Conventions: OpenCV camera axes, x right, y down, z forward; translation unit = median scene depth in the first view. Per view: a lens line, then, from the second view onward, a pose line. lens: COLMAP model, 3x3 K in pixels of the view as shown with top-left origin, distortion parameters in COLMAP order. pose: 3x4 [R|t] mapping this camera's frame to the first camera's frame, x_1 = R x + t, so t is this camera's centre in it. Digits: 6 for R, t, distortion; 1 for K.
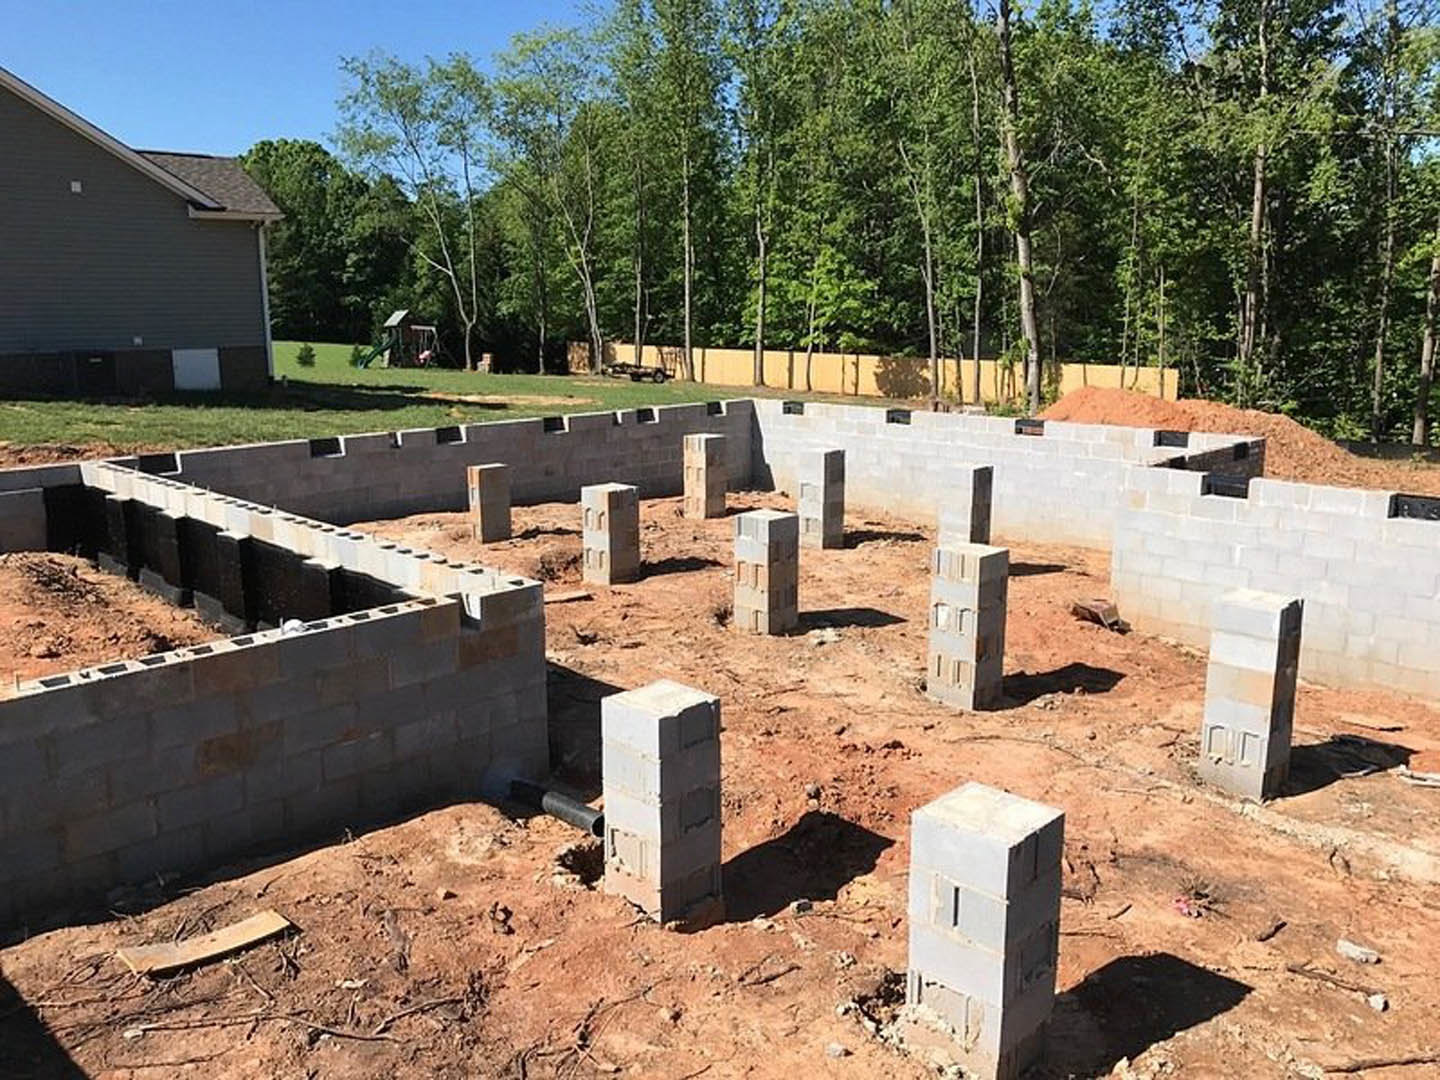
lens RADIAL K [[1162.3, 0, 720.0], [0, 1162.3, 540.0], [0, 0, 1]] dist [-0.046110, -0.006245]
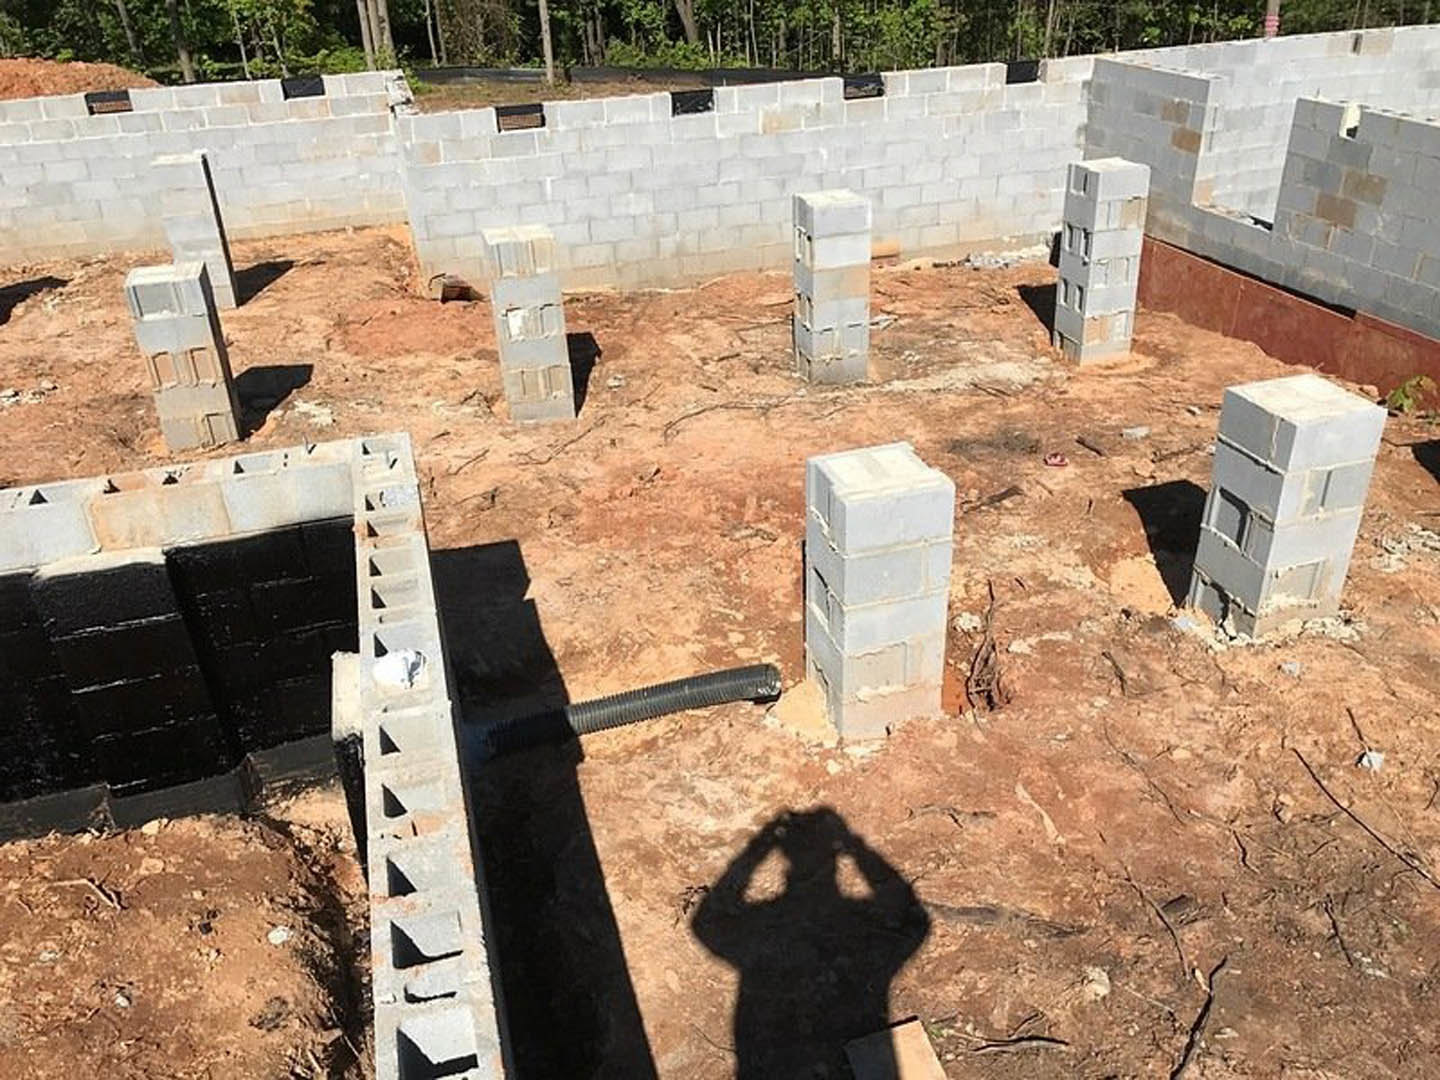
lens RADIAL K [[1176.2, 0, 701.1], [0, 1176.2, 532.9], [0, 0, 1]] dist [0.074497, -0.103392]
pose [[0.467807, -0.441014, 0.765939, -0.487349], [0.210003, 0.897258, 0.388364, -0.108800], [-0.858520, -0.020830, 0.512358, 0.449104]]
